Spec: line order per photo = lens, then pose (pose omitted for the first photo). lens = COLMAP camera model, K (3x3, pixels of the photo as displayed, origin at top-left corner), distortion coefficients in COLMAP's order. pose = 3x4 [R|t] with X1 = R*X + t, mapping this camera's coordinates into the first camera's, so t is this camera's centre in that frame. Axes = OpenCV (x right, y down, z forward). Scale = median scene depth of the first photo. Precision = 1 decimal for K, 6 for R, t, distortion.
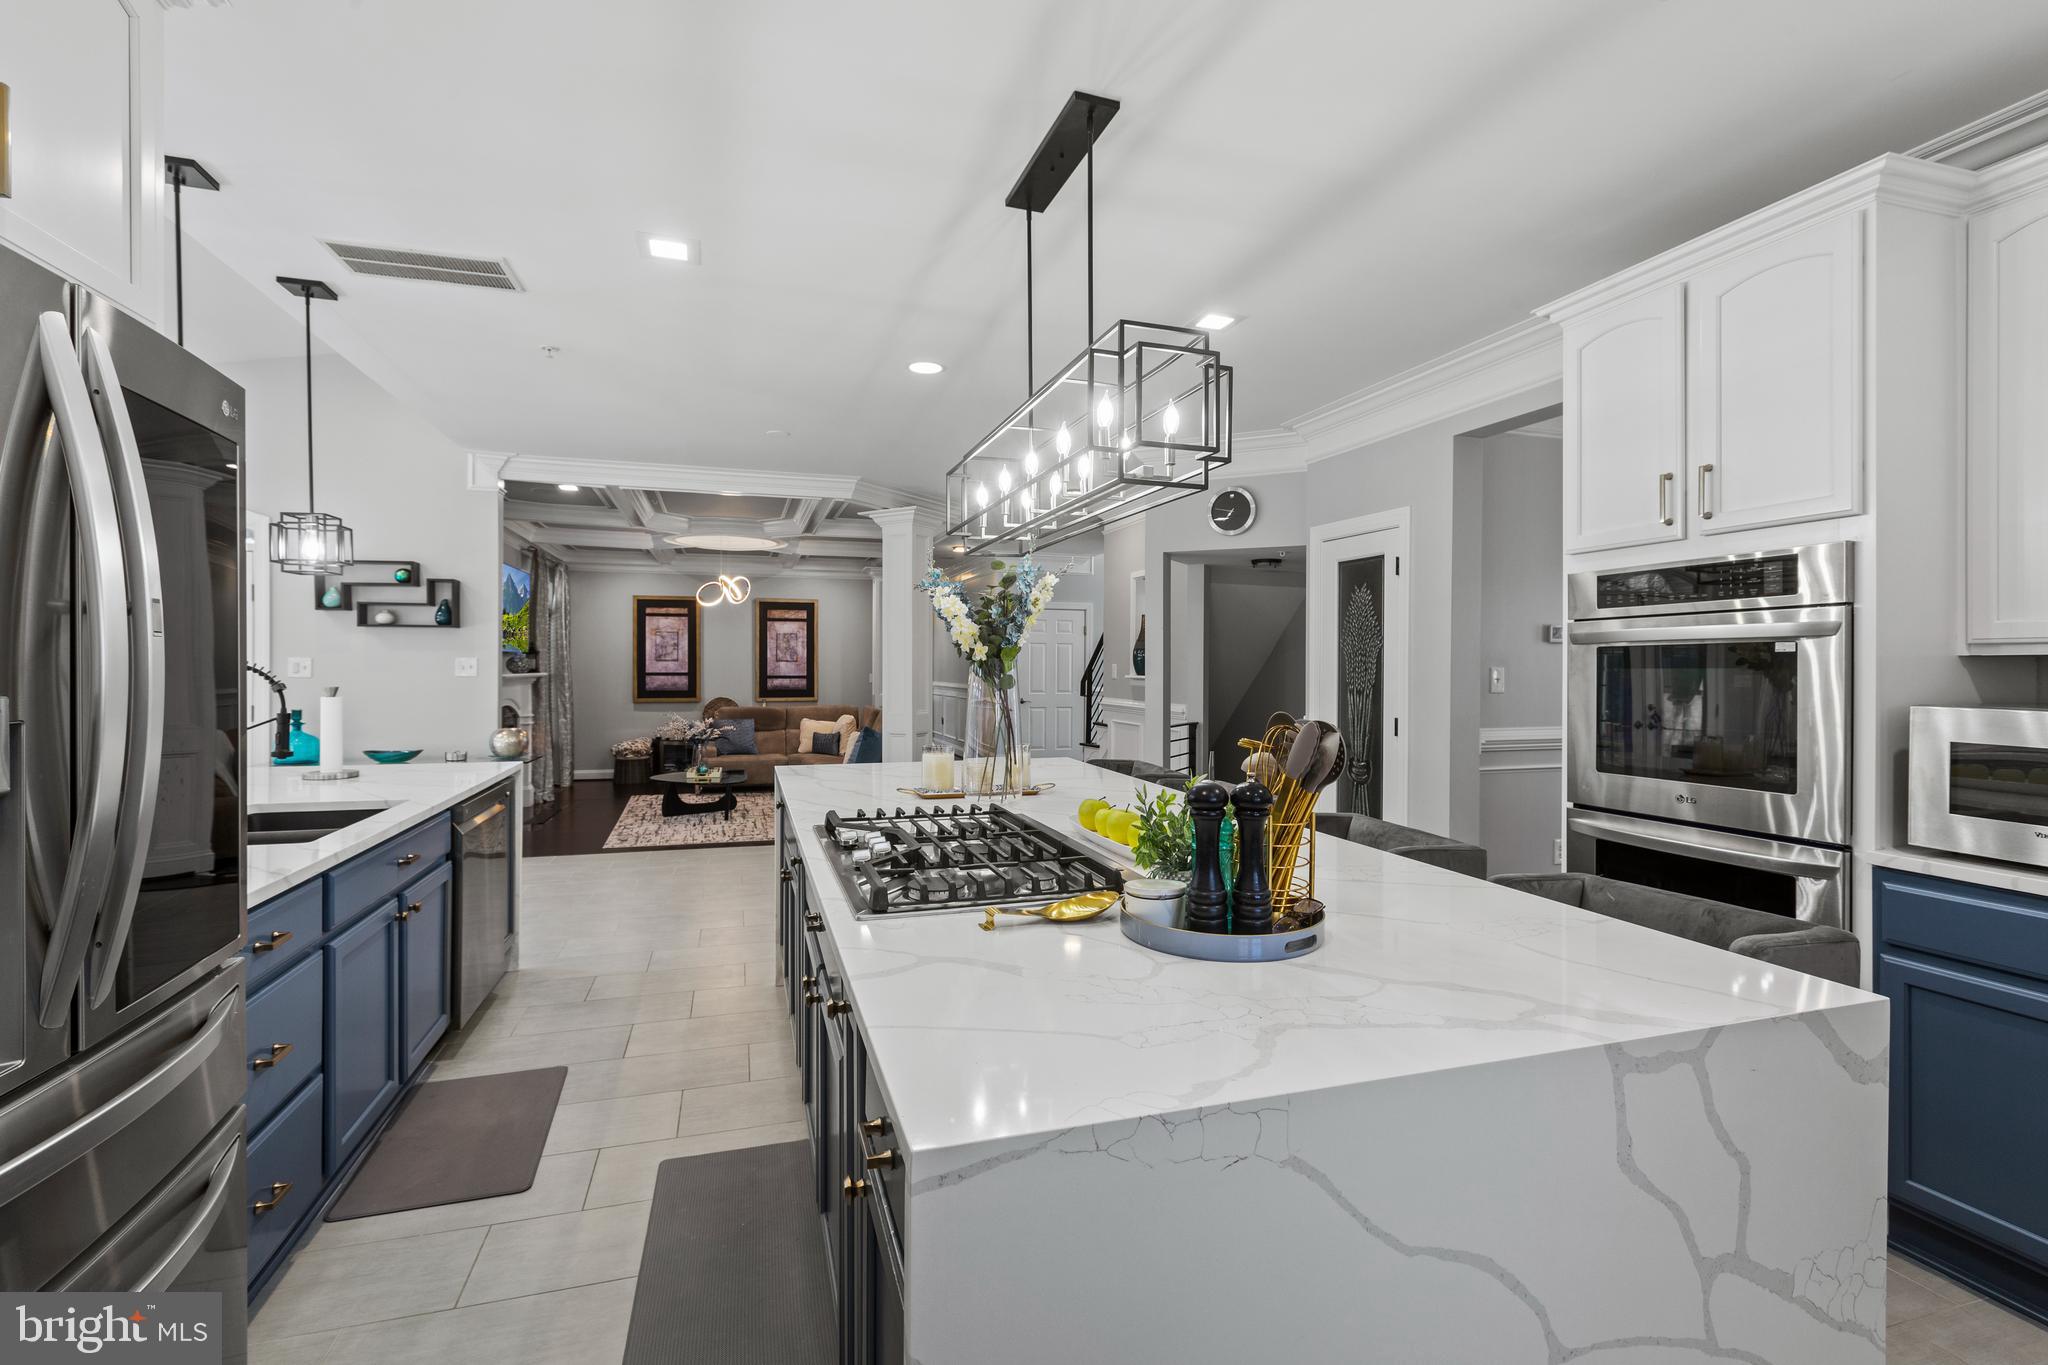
lens RADIAL K [[923.7, 0, 1023.3], [0, 923.7, 670.6], [0, 0, 1]] dist [-0.000353, -0.000004]
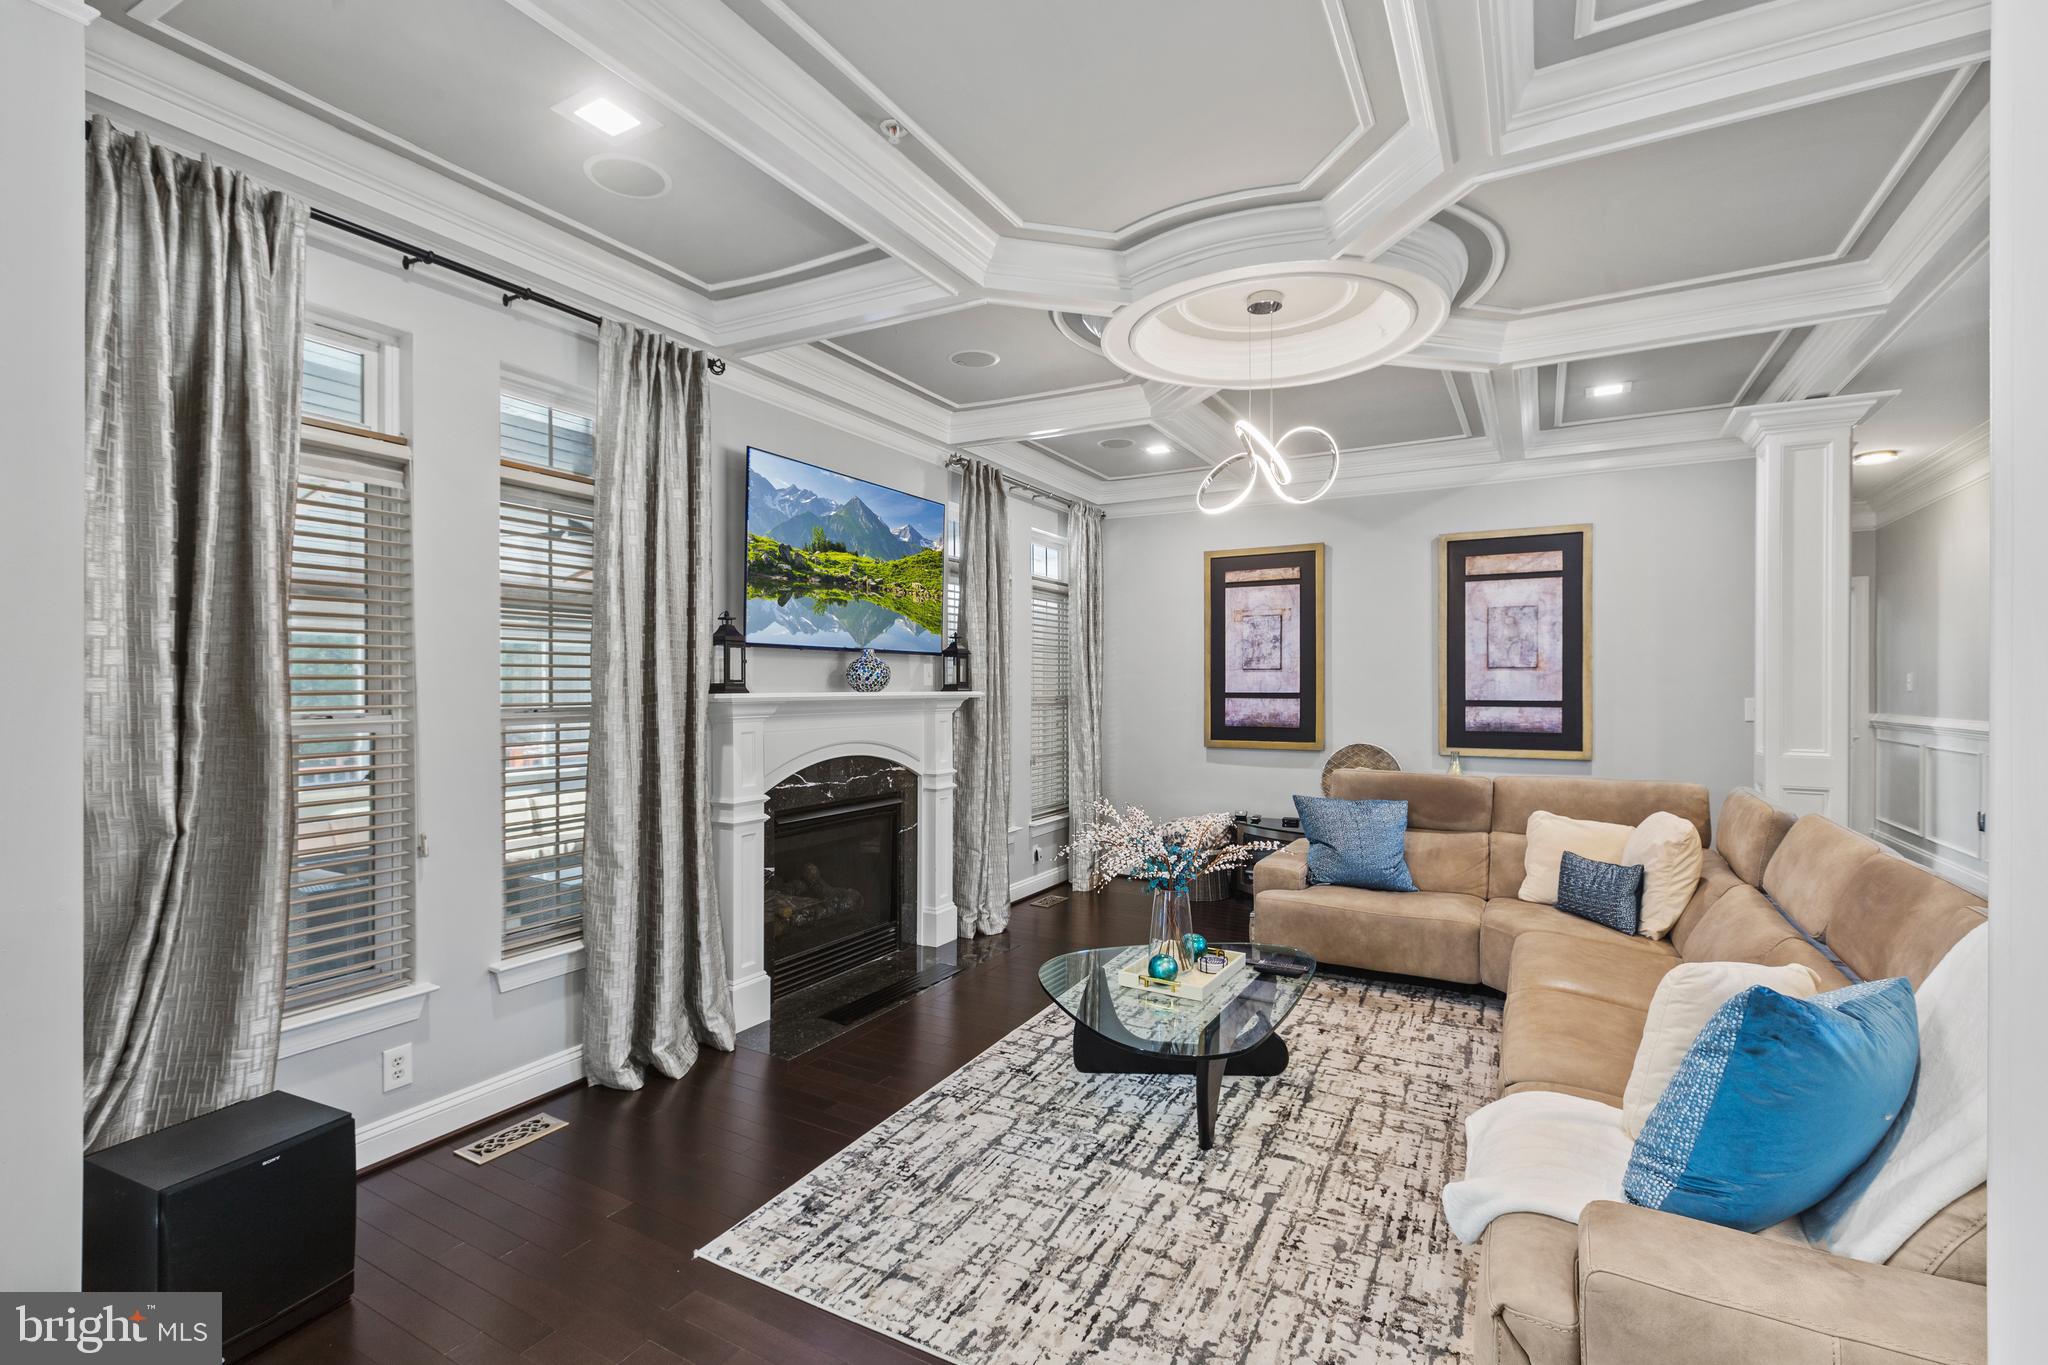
lens RADIAL K [[922.2, 0, 1022.8], [0, 922.2, 686.0], [0, 0, 1]] dist [0.002242, 0.000042]
pose [[0.686674, -0.000955, -0.726965, -0.097573], [-0.004042, 0.999979, -0.005131, 0.001679], [0.726954, 0.006462, 0.686656, 0.541709]]
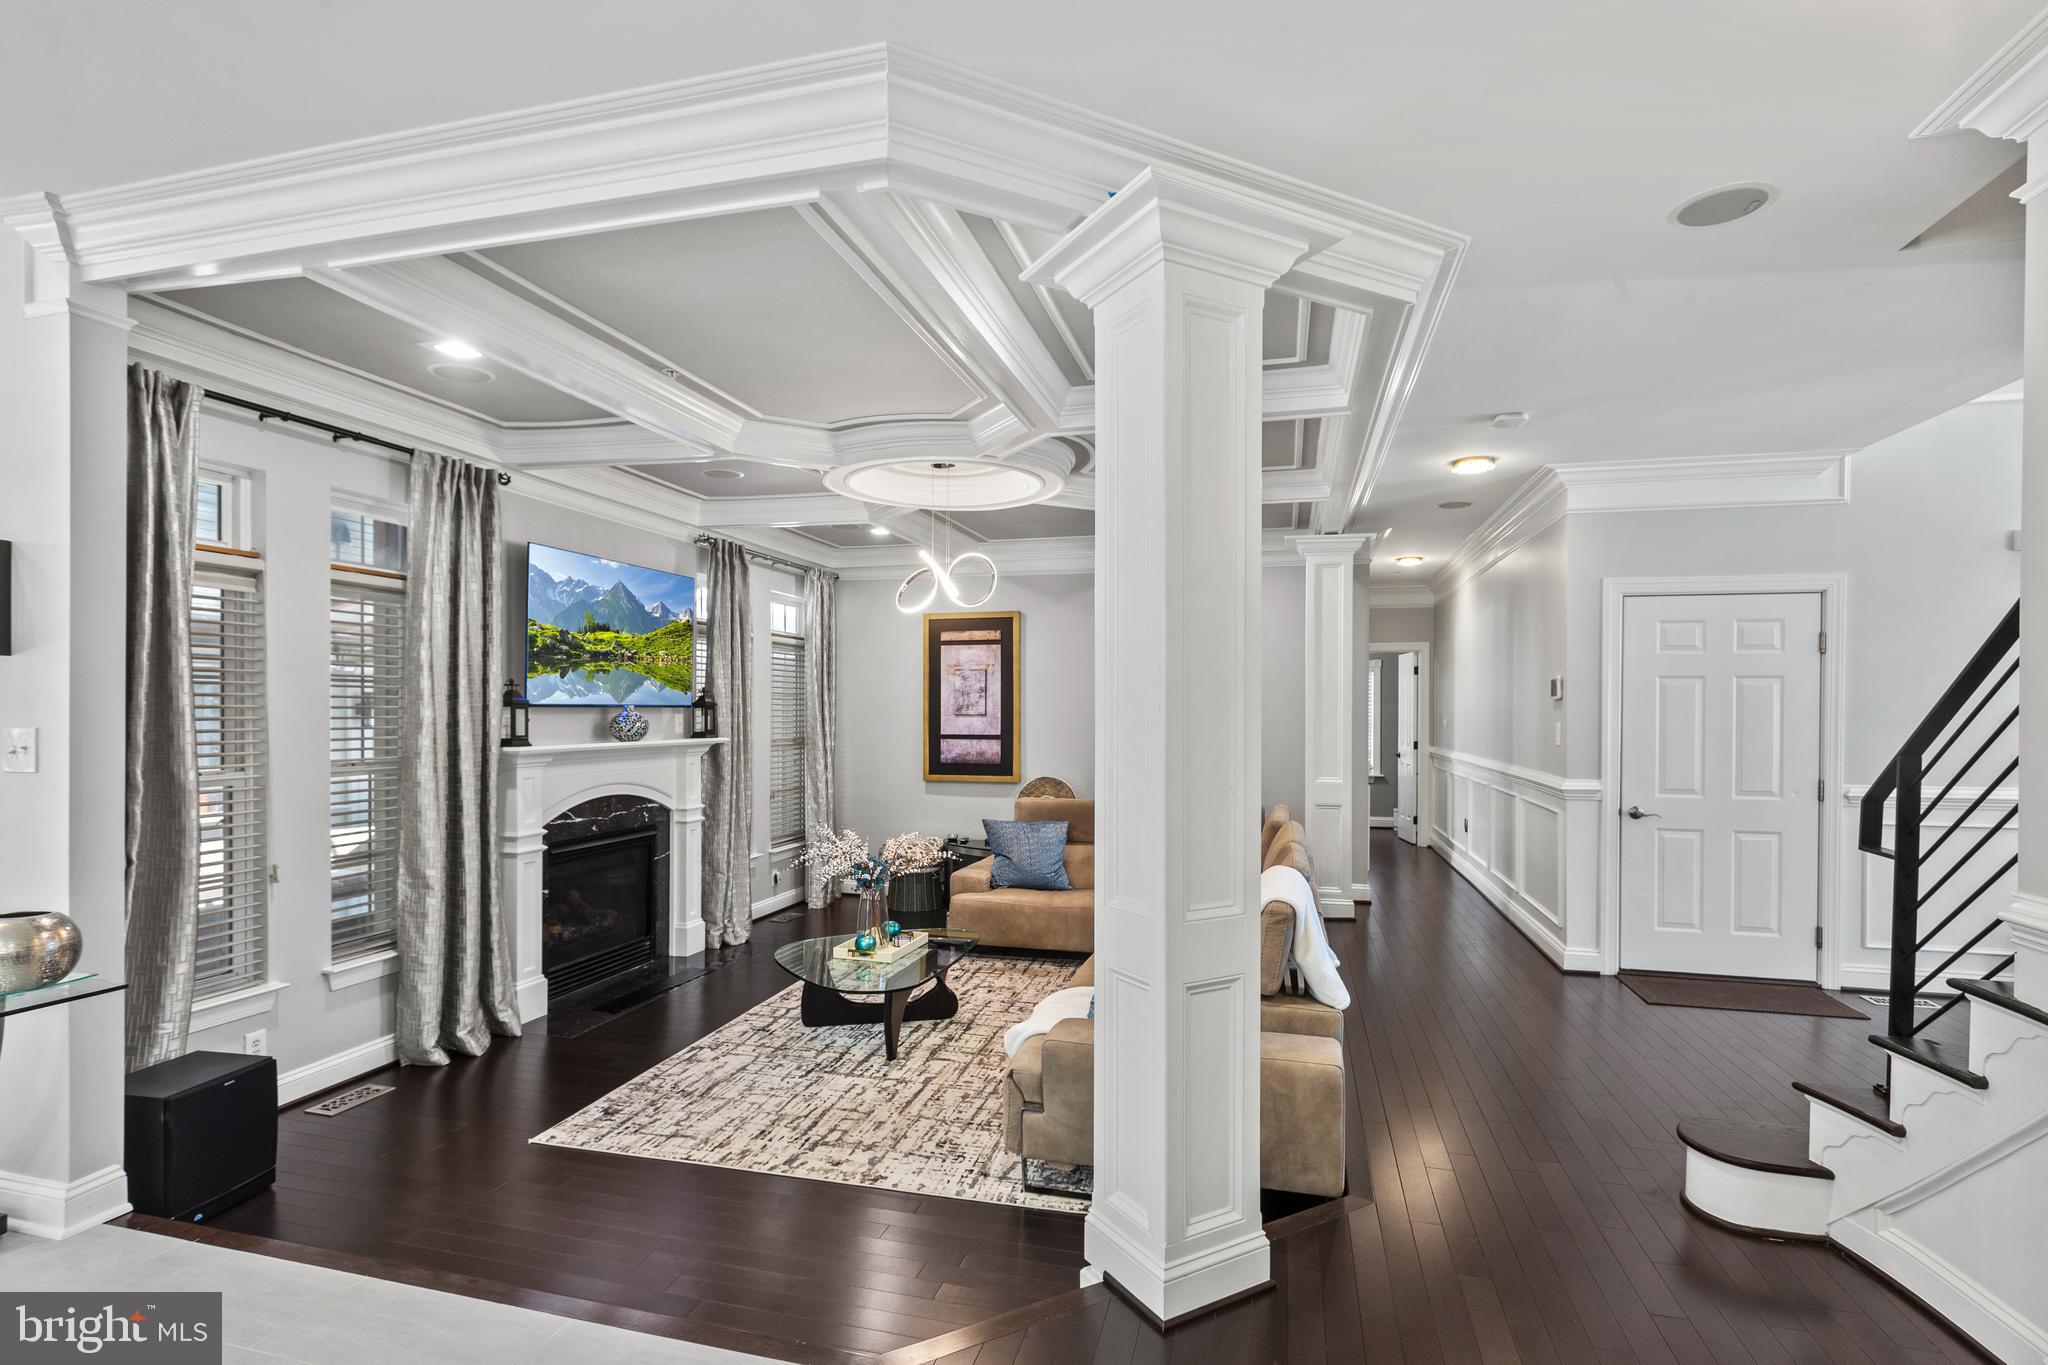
lens RADIAL K [[999.0, 0, 1019.2], [0, 999.0, 714.8], [0, 0, 1]] dist [0.001973, 0.000845]
pose [[0.844755, 0.003341, -0.535143, 0.005057], [-0.004521, 0.999989, -0.000894, -0.010750], [0.535135, 0.003175, 0.844761, 0.445949]]
